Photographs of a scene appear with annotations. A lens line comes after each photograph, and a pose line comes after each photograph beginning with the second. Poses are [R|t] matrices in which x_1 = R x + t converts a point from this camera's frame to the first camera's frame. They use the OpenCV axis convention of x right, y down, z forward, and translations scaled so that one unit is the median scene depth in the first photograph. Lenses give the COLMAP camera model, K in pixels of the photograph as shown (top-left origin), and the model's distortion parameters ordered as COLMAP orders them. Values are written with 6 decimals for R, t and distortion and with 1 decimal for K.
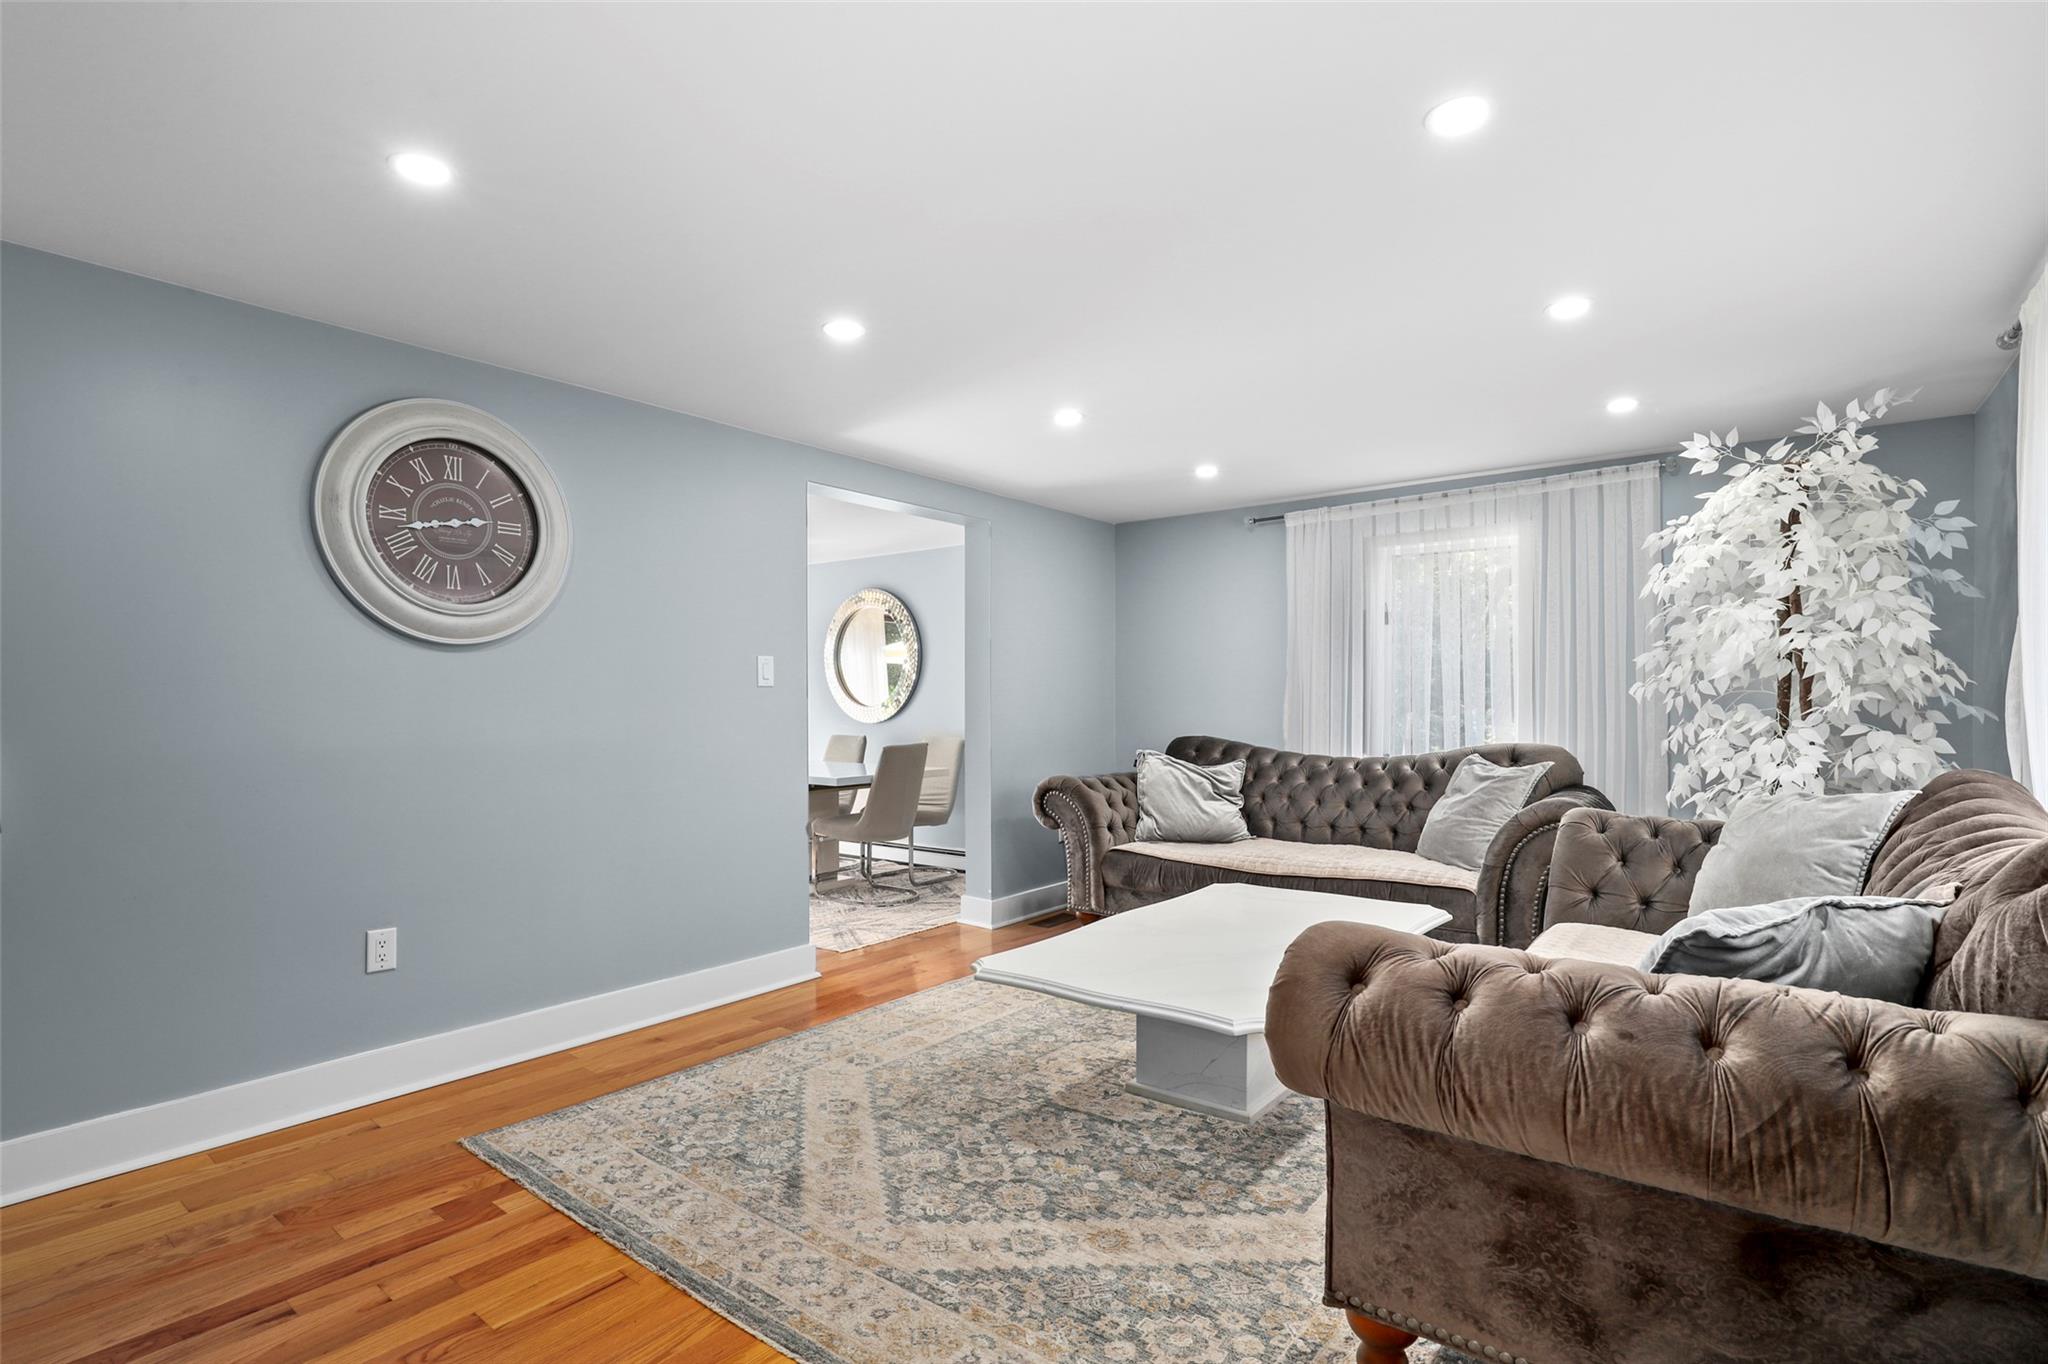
lens RADIAL K [[995.6, 0, 1026.4], [0, 995.6, 684.8], [0, 0, 1]] dist [-0.026790, 0.000112]
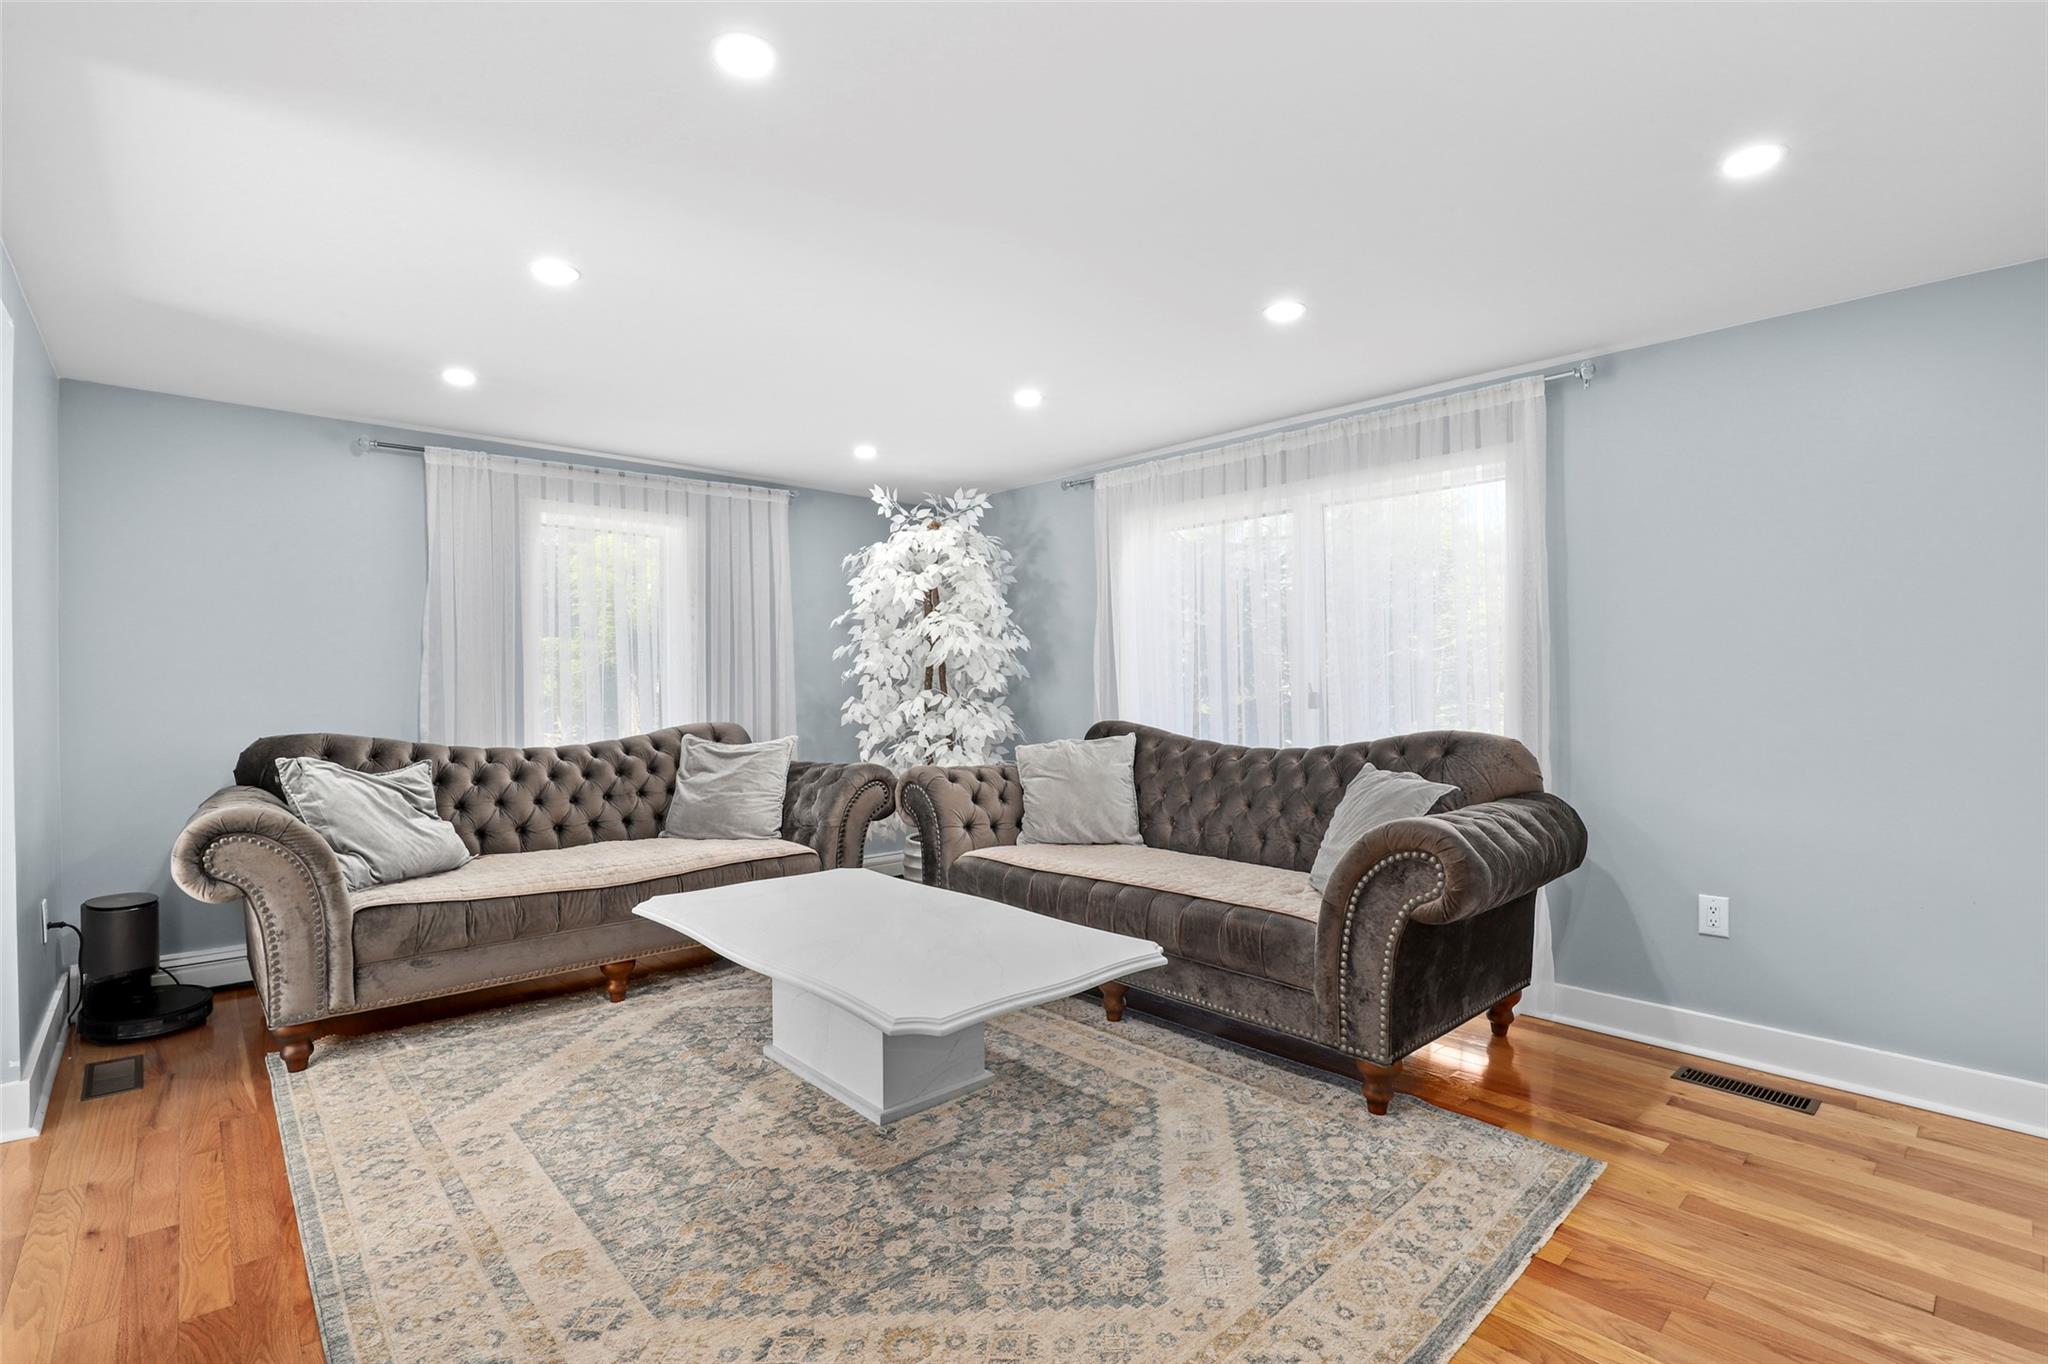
lens RADIAL K [[940.1, 0, 1020.7], [0, 940.1, 686.9], [0, 0, 1]] dist [-0.028213, 0.000297]
pose [[0.168241, -0.001904, 0.985744, -0.699425], [-0.016752, 0.999848, 0.004790, 0.012949], [-0.985604, -0.017319, 0.168183, 0.743430]]
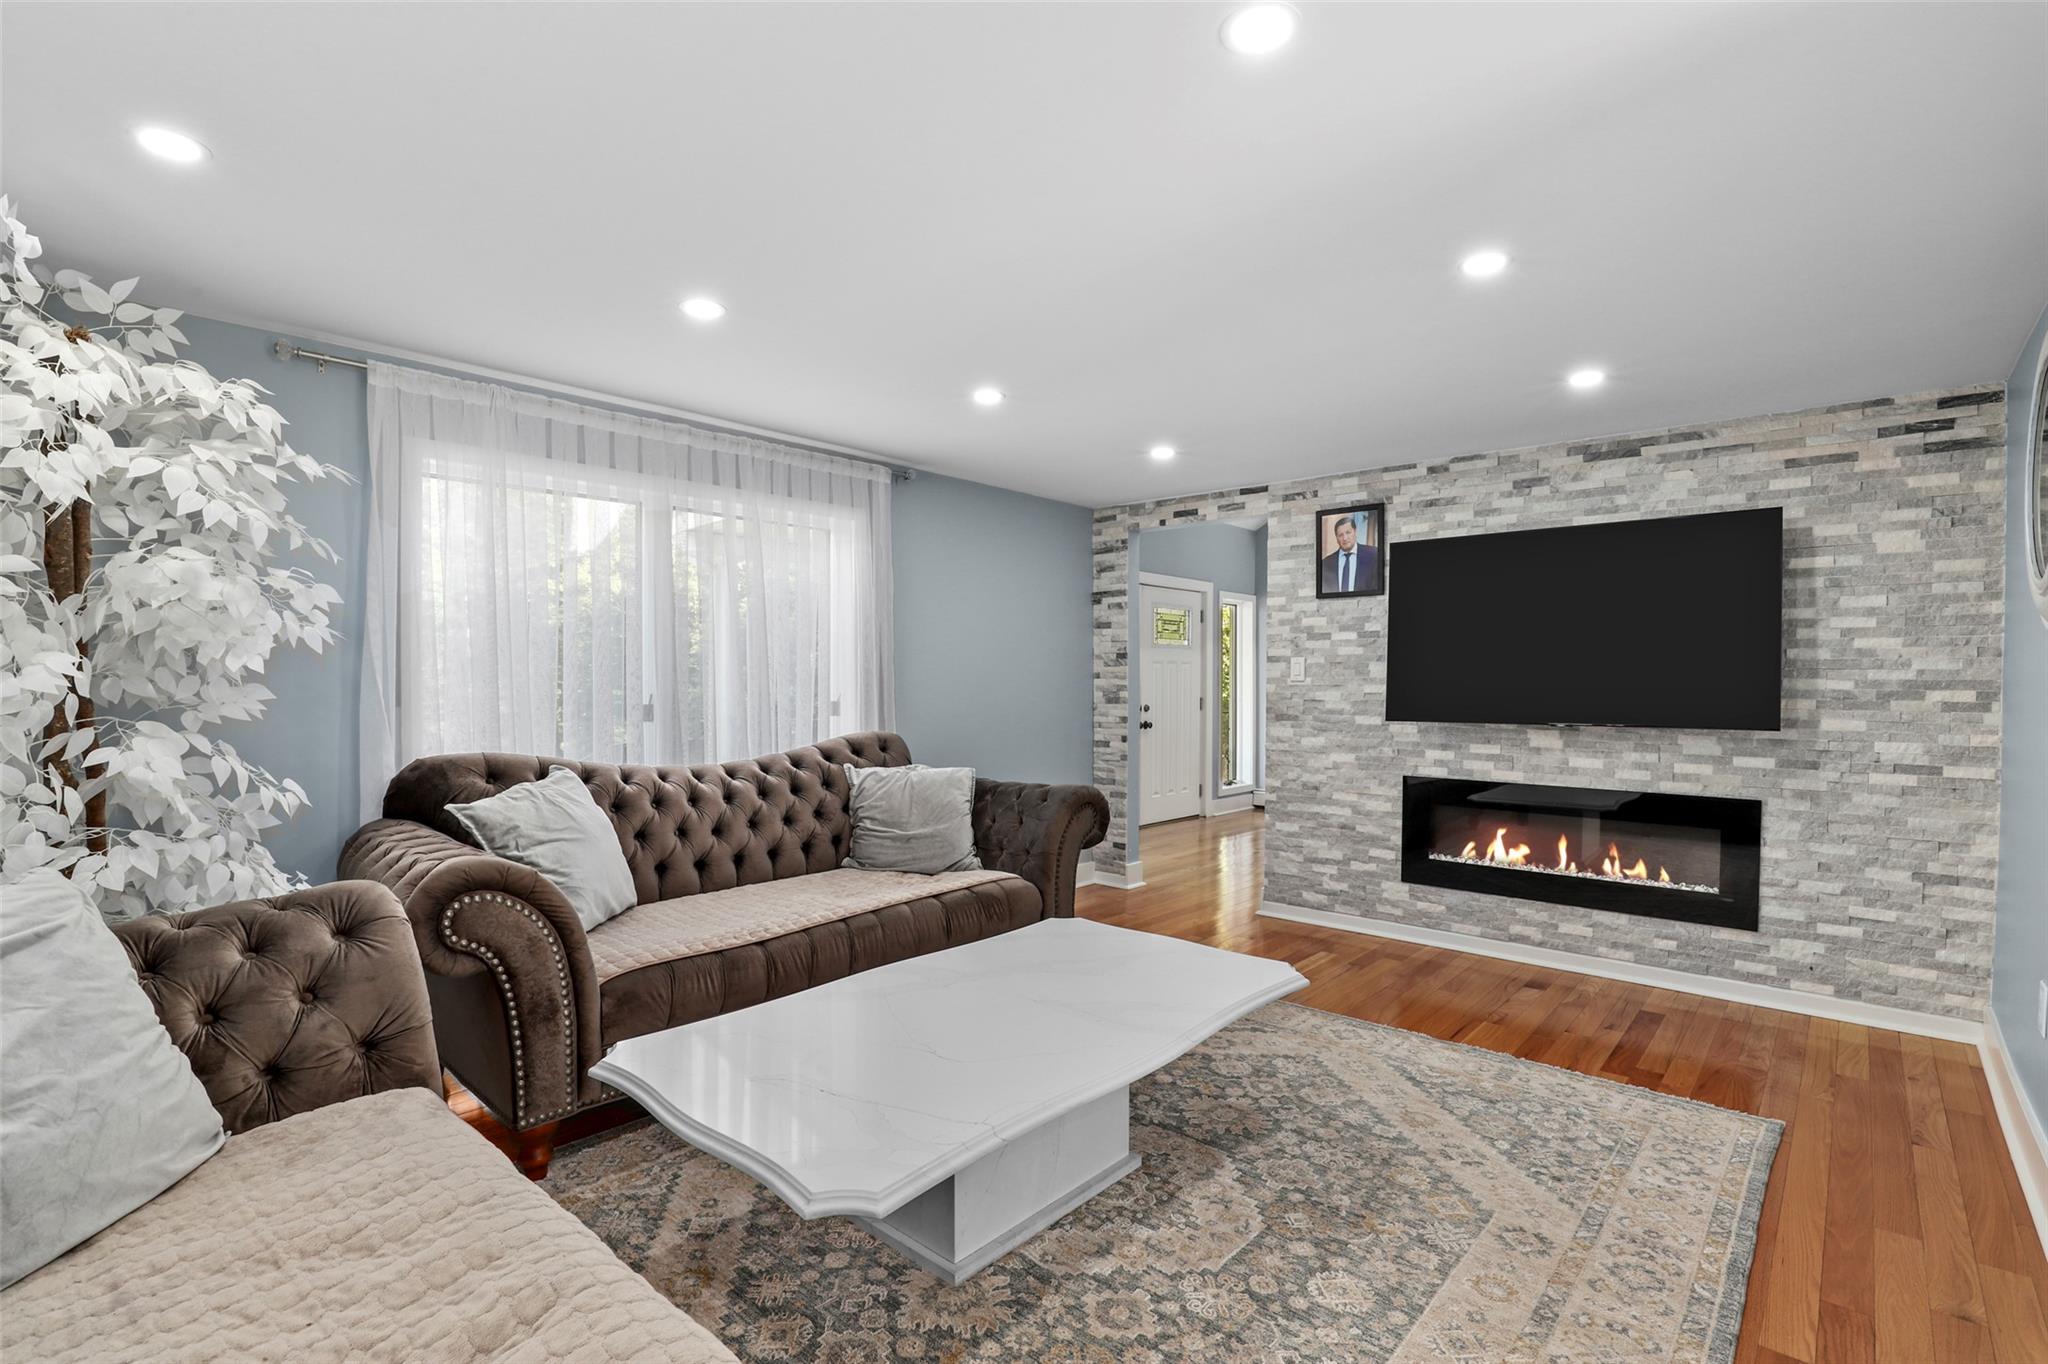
lens RADIAL K [[940.1, 0, 1024.1], [0, 940.1, 689.0], [0, 0, 1]] dist [-0.028213, 0.000297]
pose [[-0.997088, -0.000479, 0.076264, 0.139440], [-0.001103, 0.999966, -0.008144, 0.009220], [-0.076257, -0.008205, -0.997054, 1.808207]]
